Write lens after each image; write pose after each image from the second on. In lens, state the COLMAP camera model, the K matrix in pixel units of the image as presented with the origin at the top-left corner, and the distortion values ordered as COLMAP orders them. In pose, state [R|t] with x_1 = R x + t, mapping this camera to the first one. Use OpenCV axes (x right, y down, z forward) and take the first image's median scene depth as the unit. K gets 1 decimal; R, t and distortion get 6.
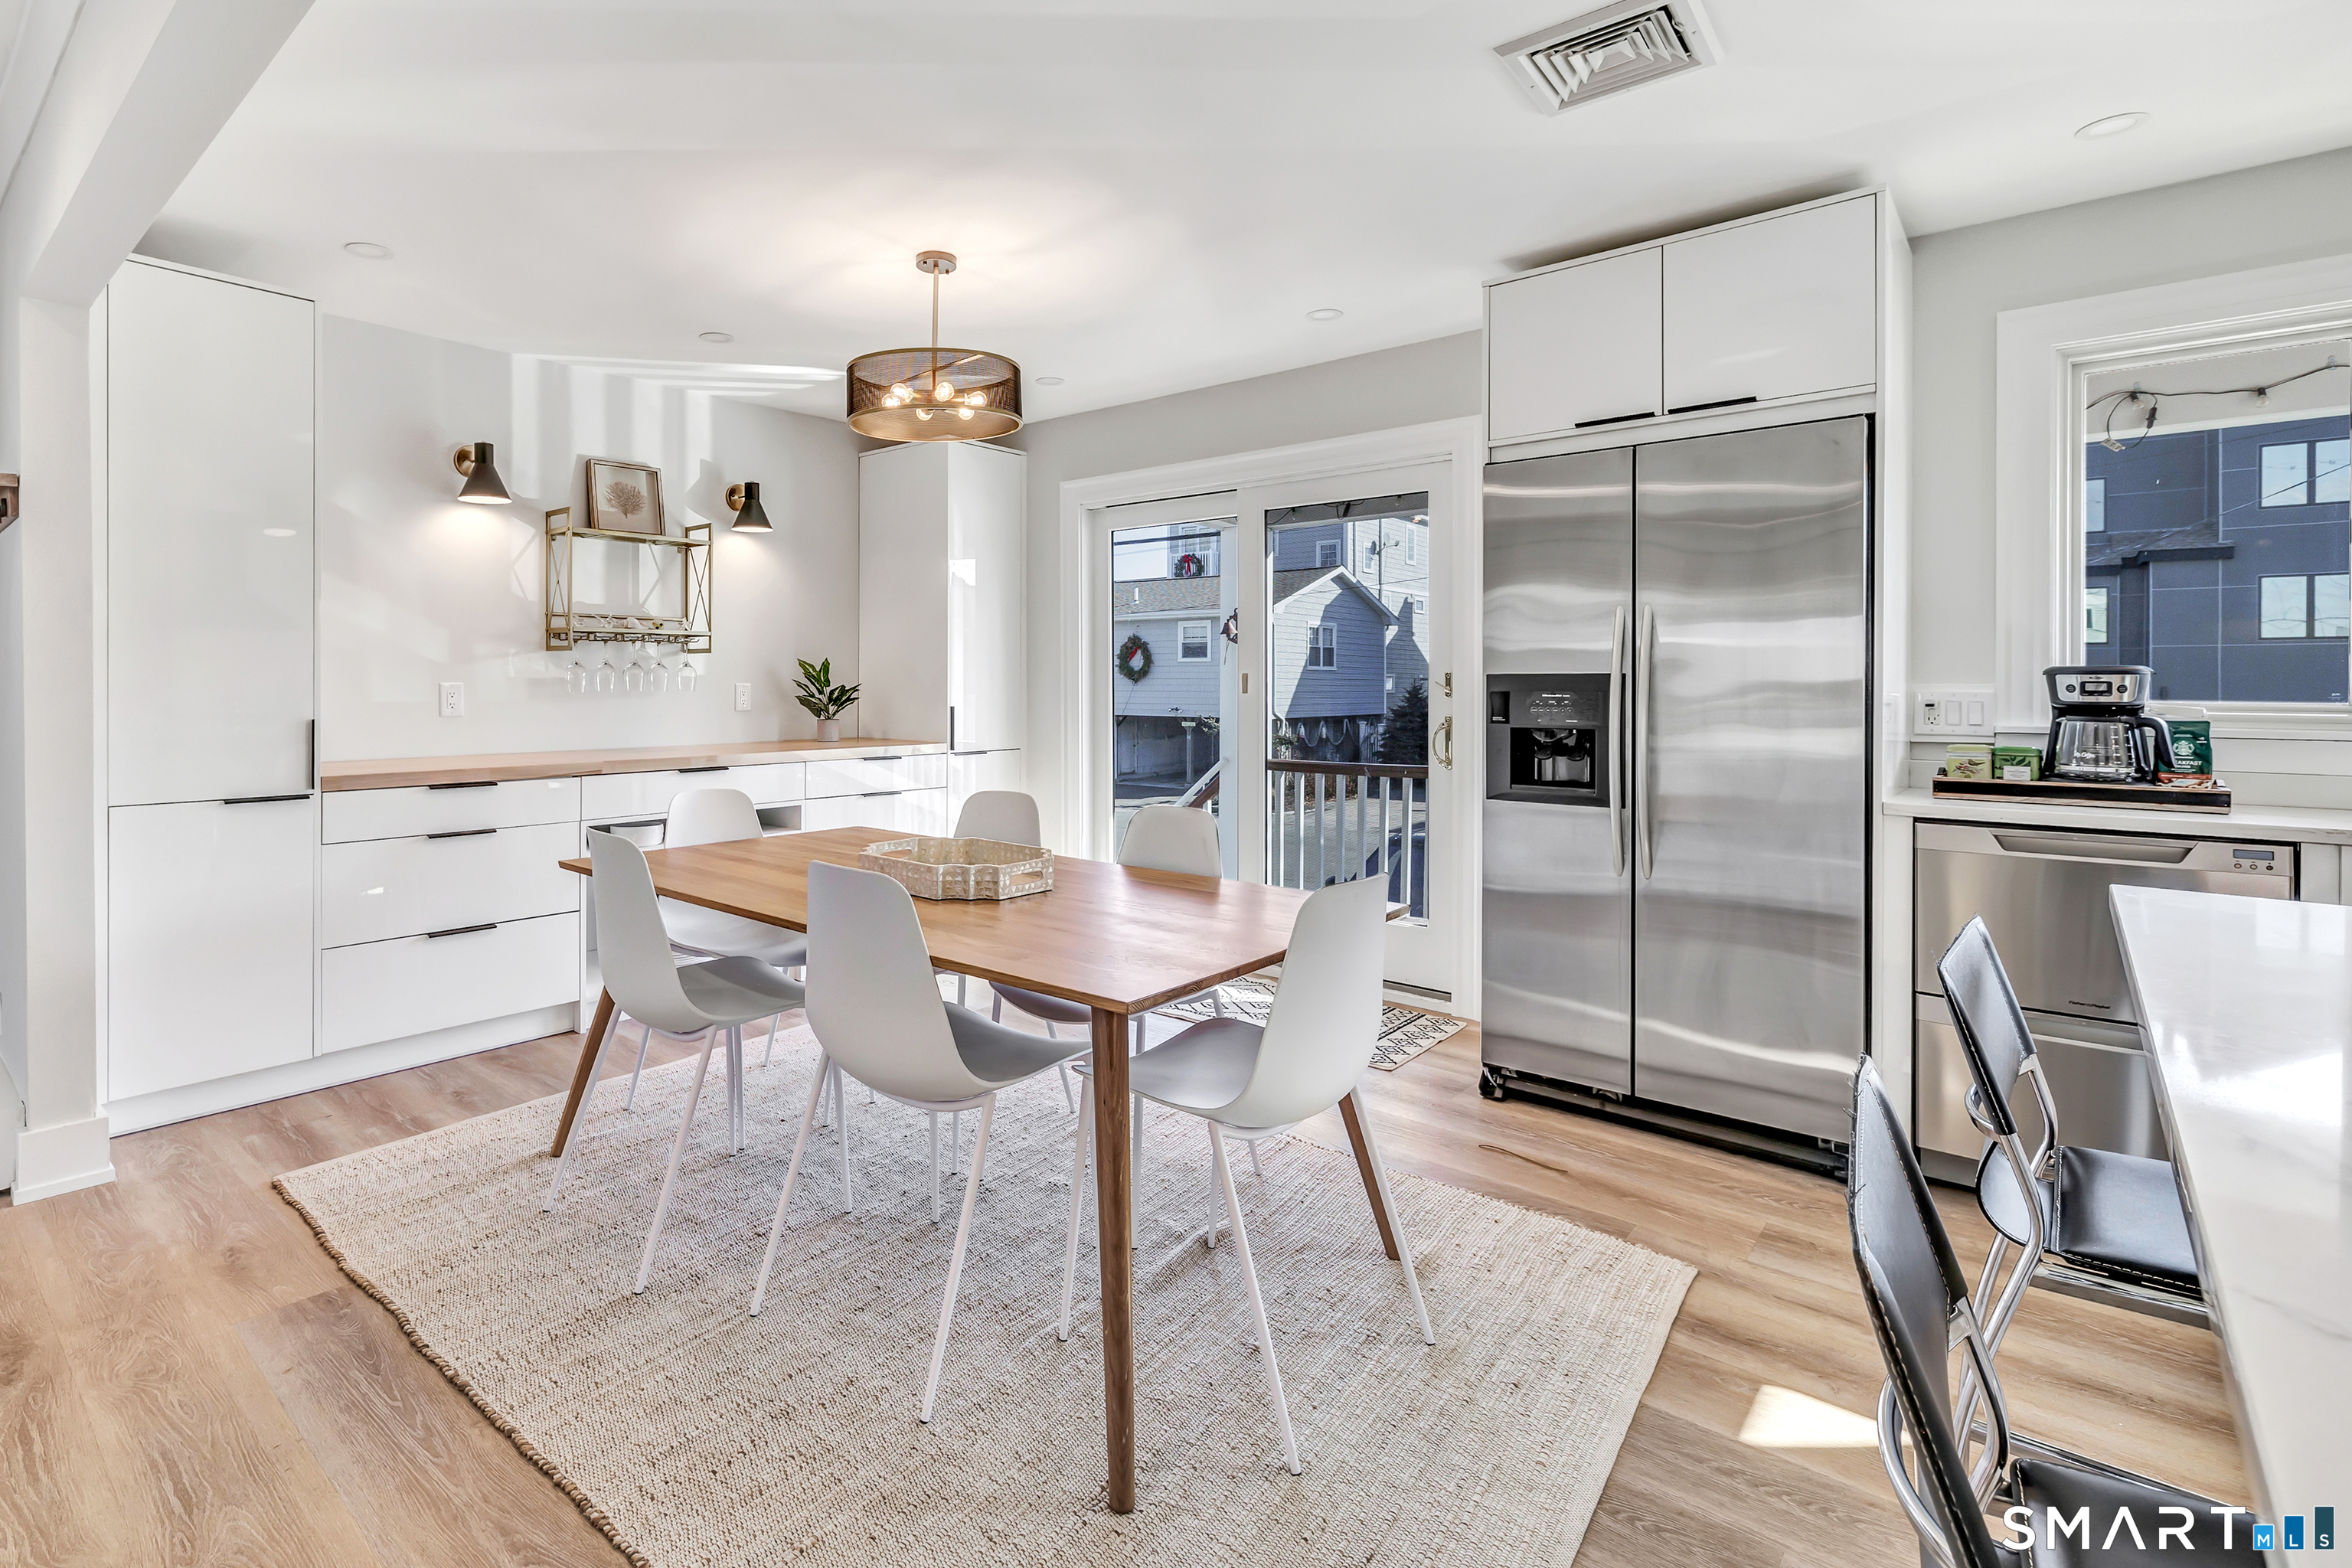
lens RADIAL K [[1108.5, 0, 1051.3], [0, 1108.5, 686.7], [0, 0, 1]] dist [0.000482, 0.000096]
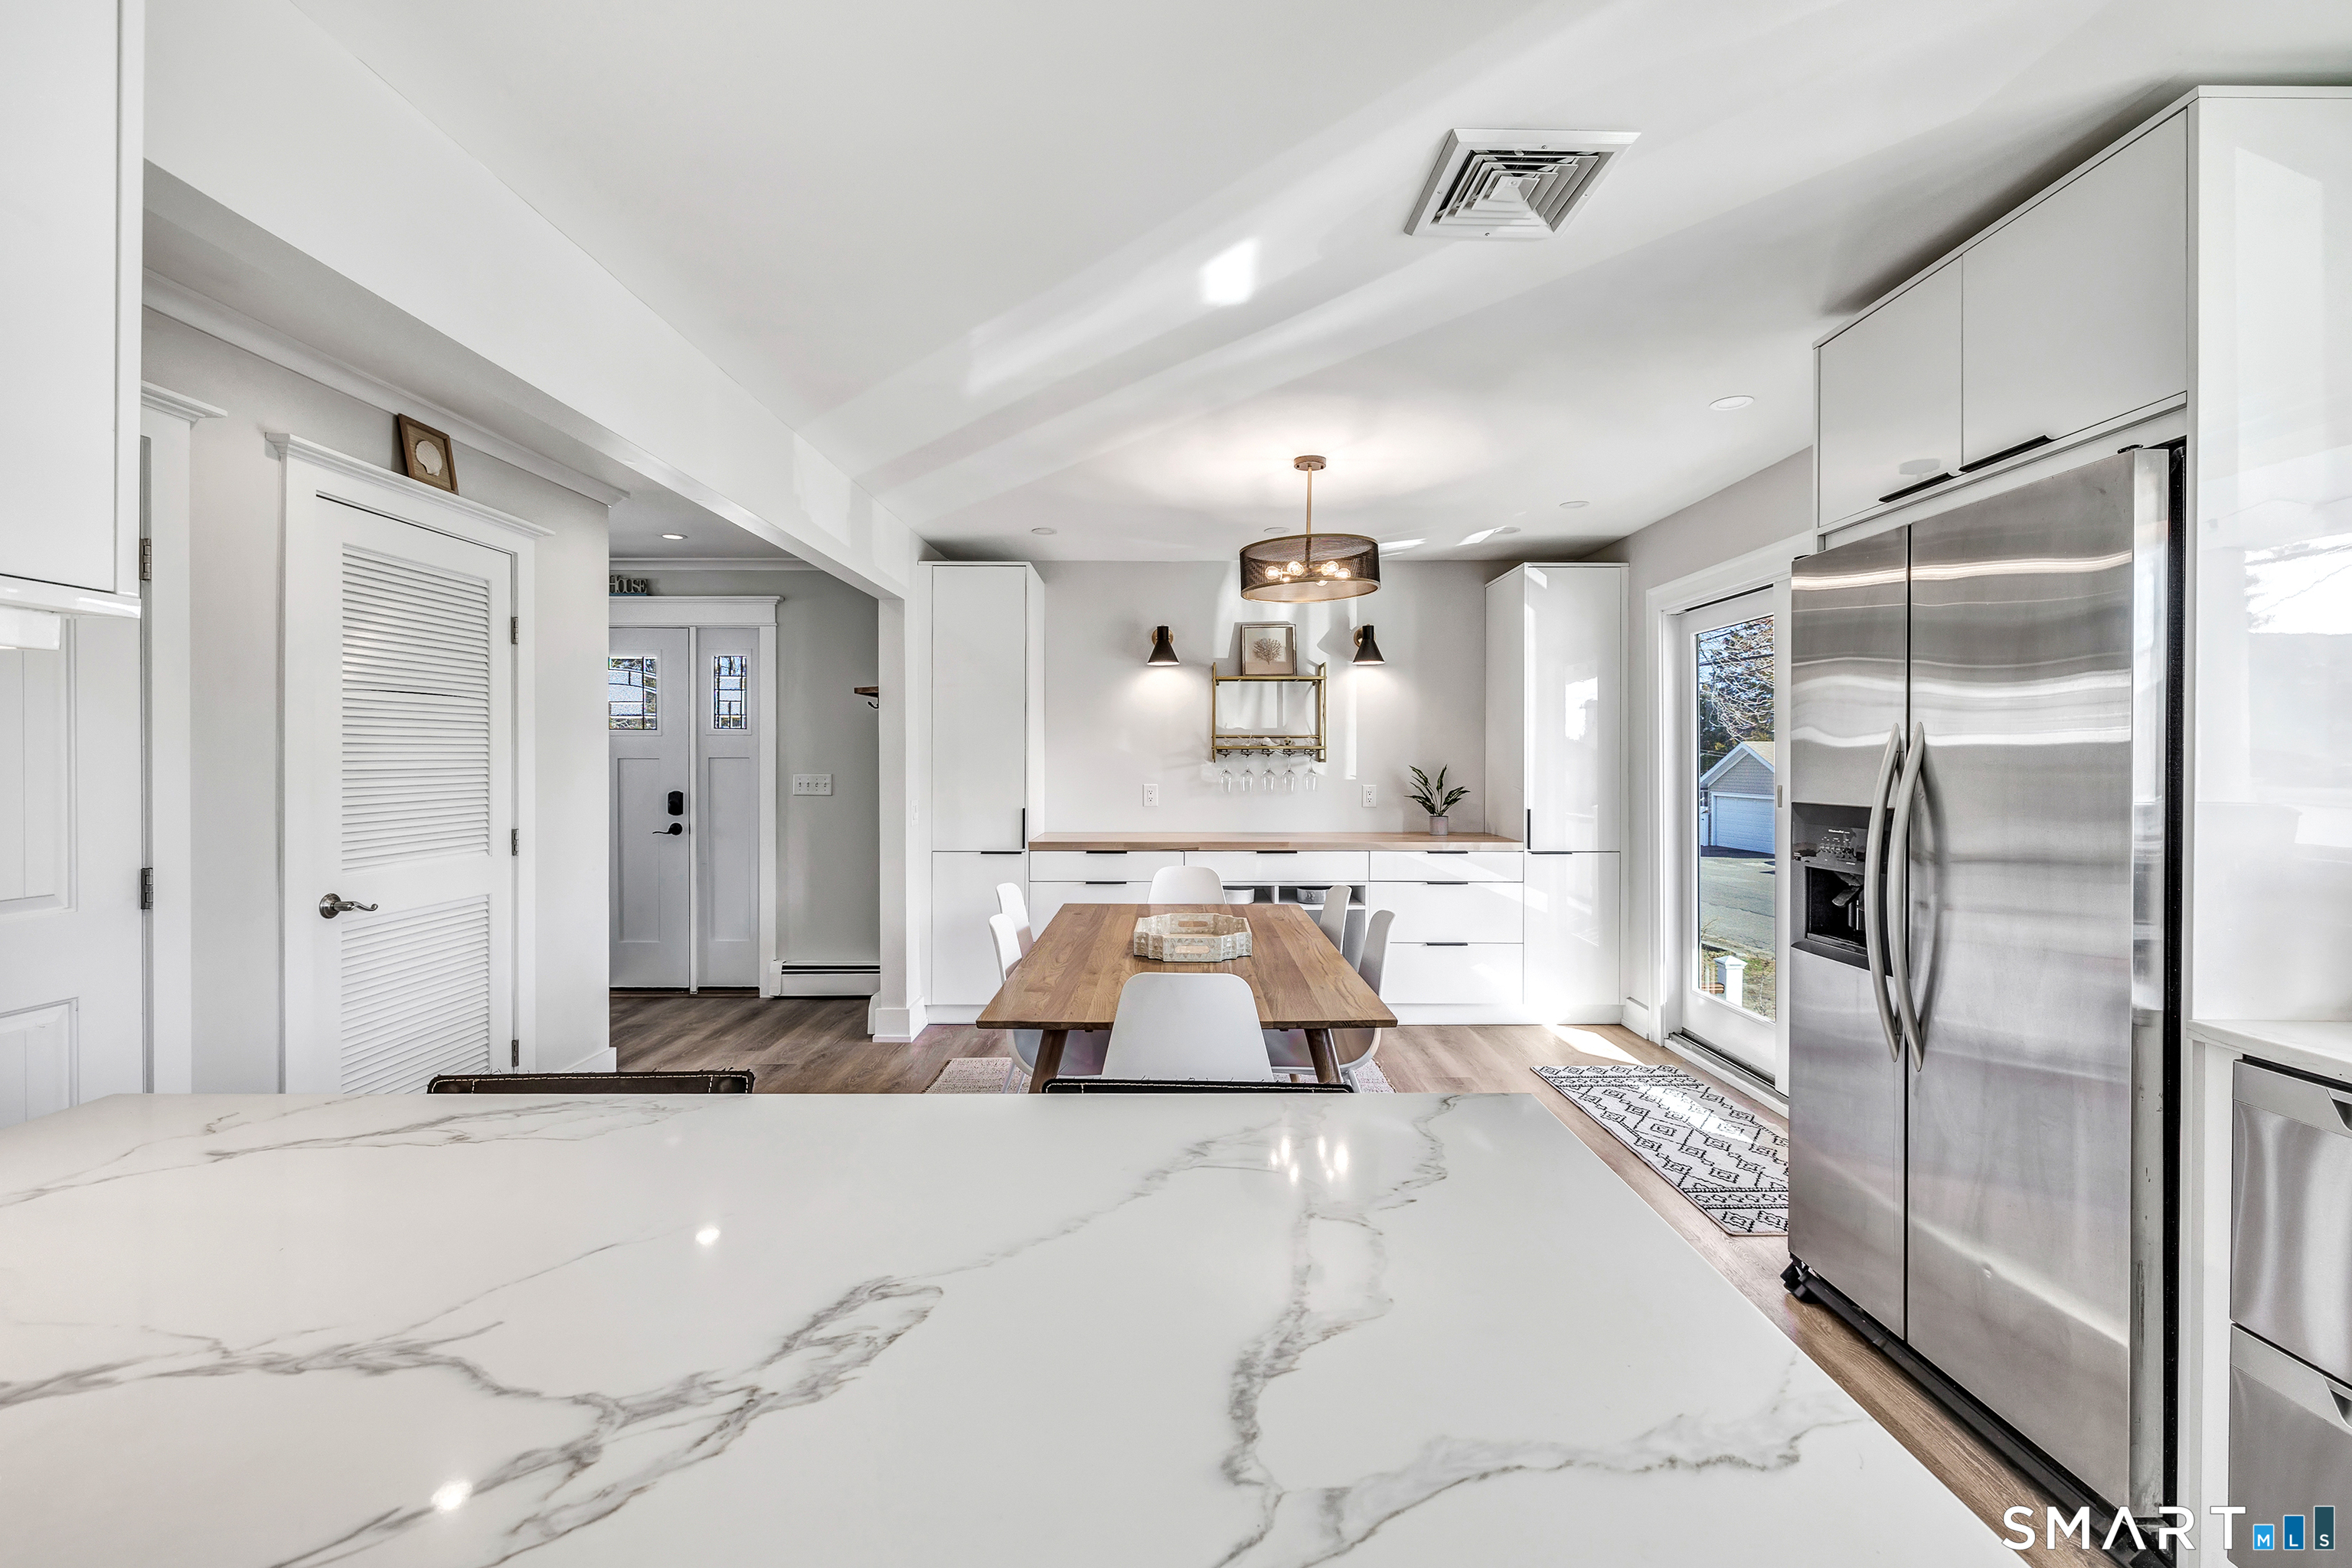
lens RADIAL K [[1005.9, 0, 1202.0], [0, 1005.9, 763.9], [0, 0, 1]] dist [-0.000873, -0.000203]
pose [[0.683415, 0.001269, -0.730029, 0.557011], [-0.003026, 0.999995, -0.001094, -0.032819], [0.730024, 0.002957, 0.683416, 0.109203]]
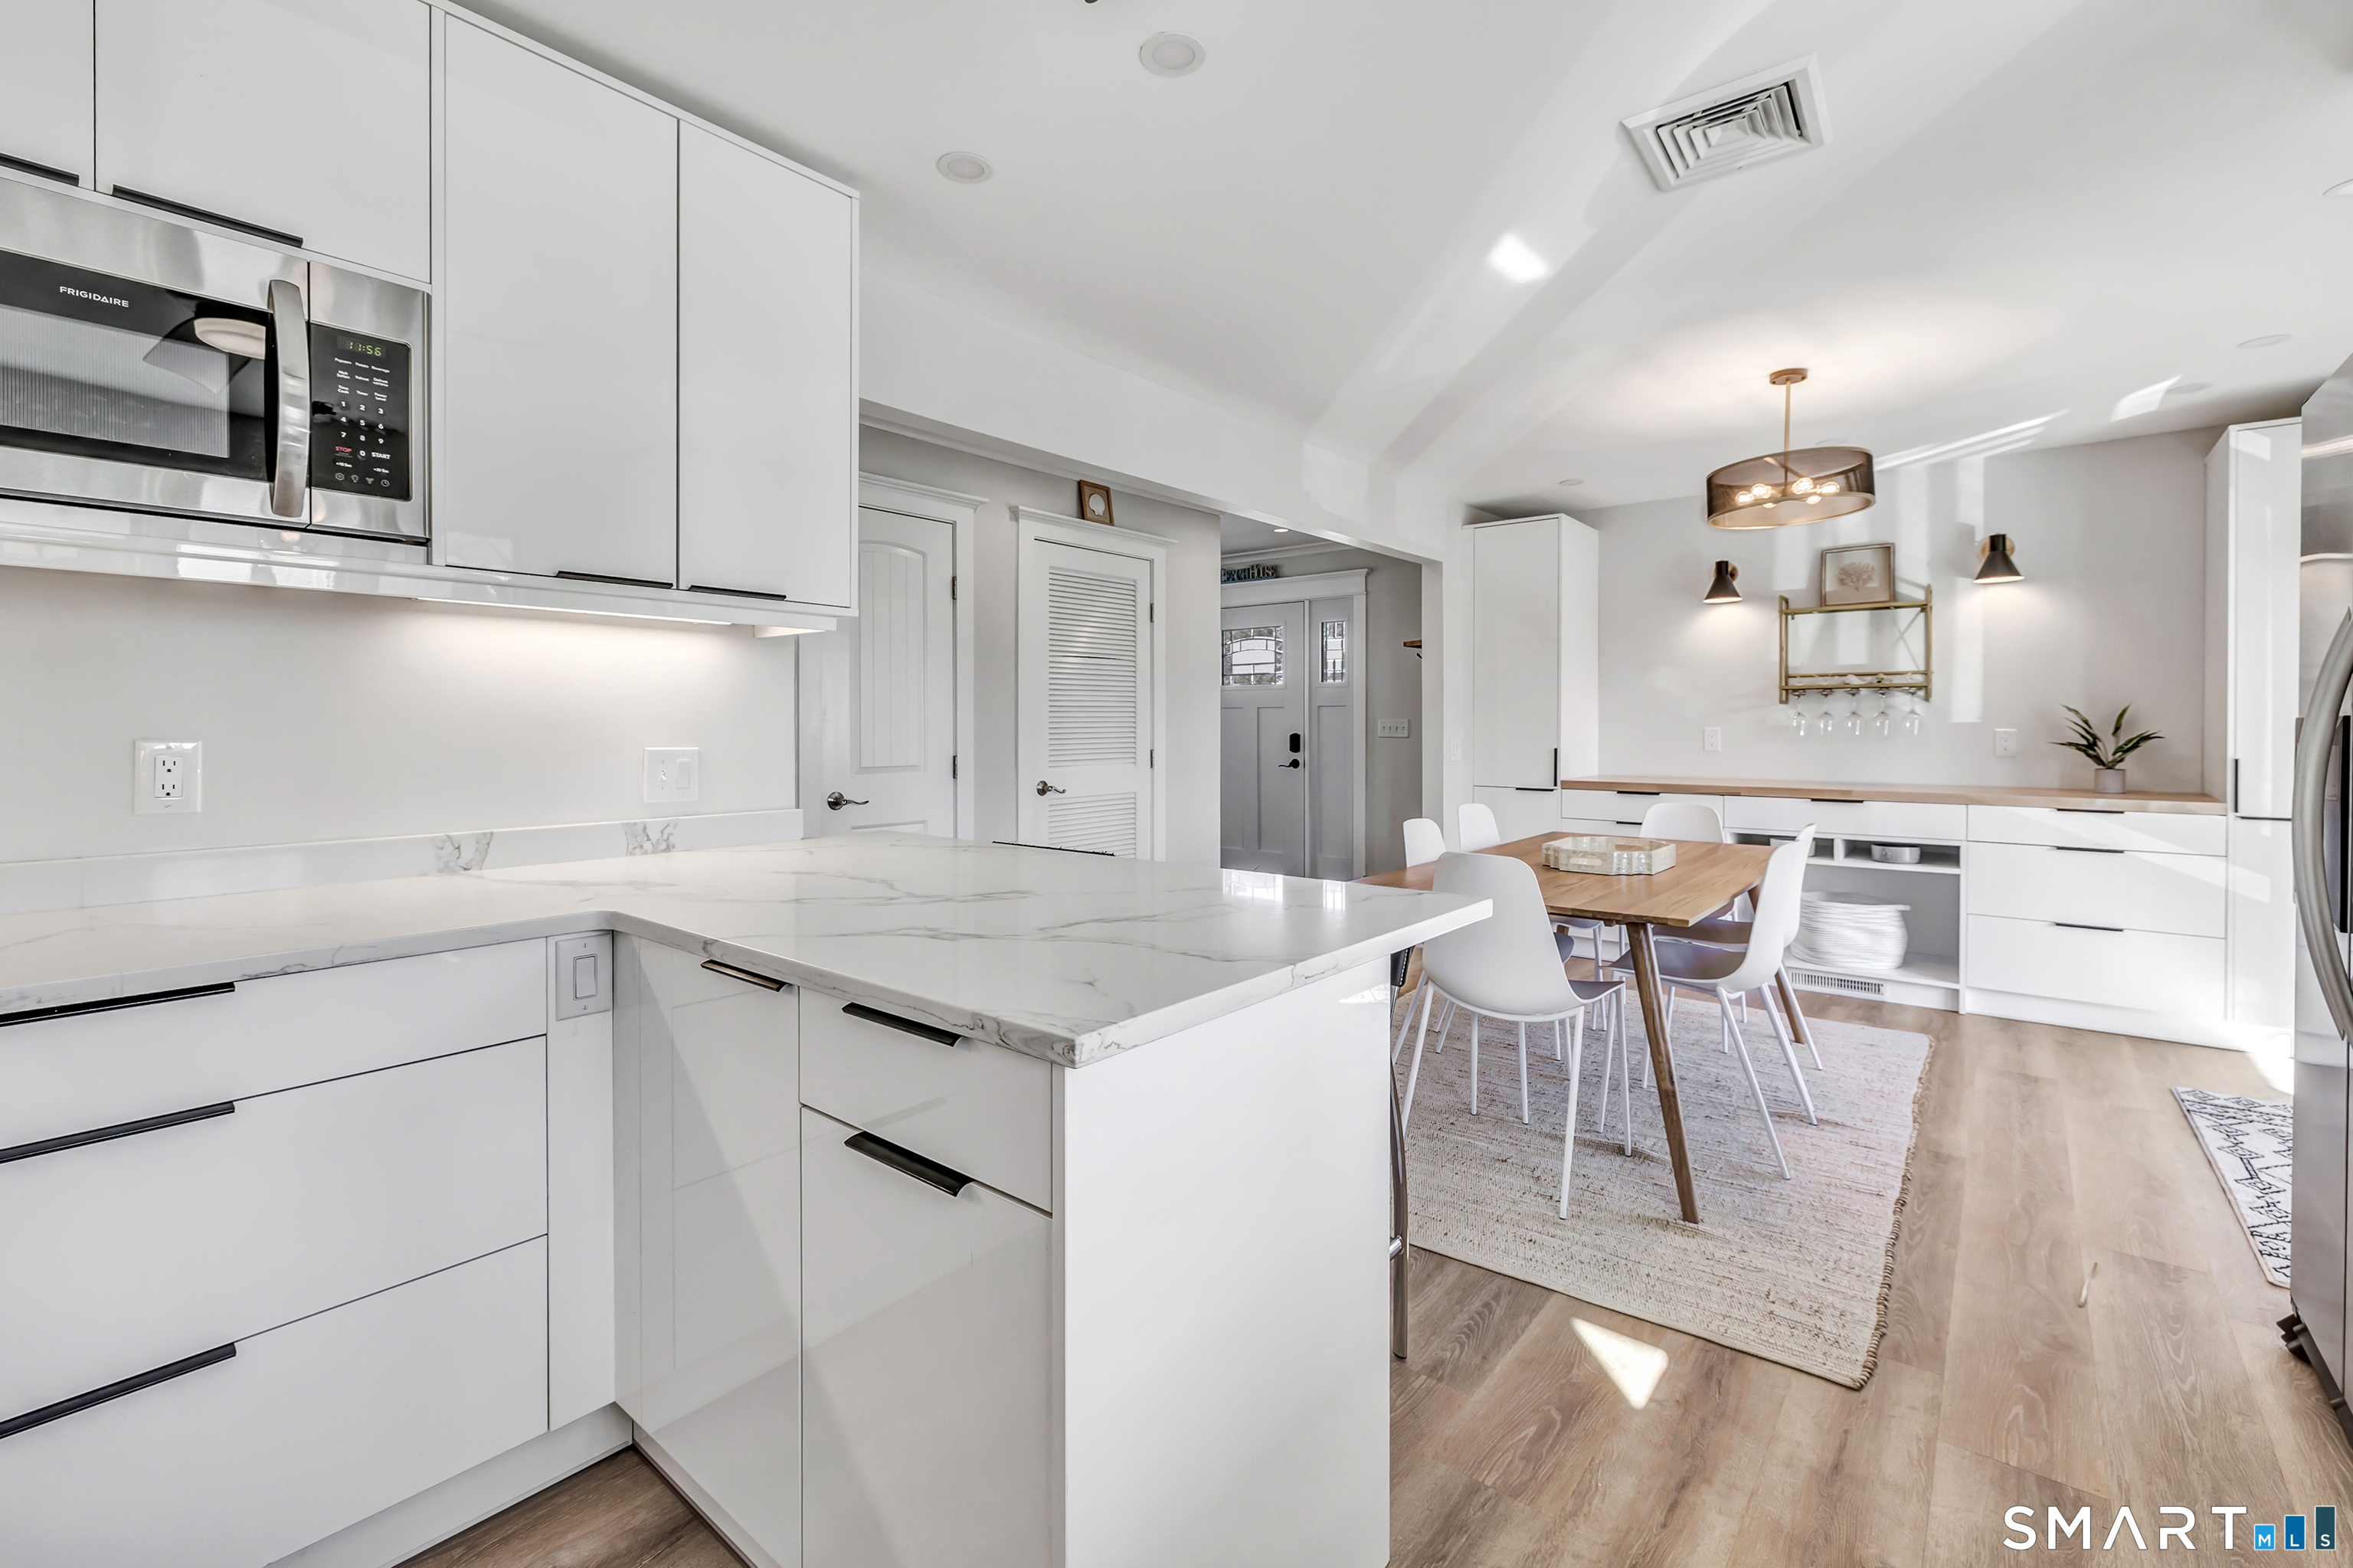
lens RADIAL K [[1040.3, 0, 1176.2], [0, 1040.3, 733.9], [0, 0, 1]] dist [-0.001366, -0.000377]
pose [[0.046816, 0.006659, -0.998881, 0.845418], [-0.004943, 0.999967, 0.006434, -0.001279], [0.998891, 0.004636, 0.046848, 0.250922]]
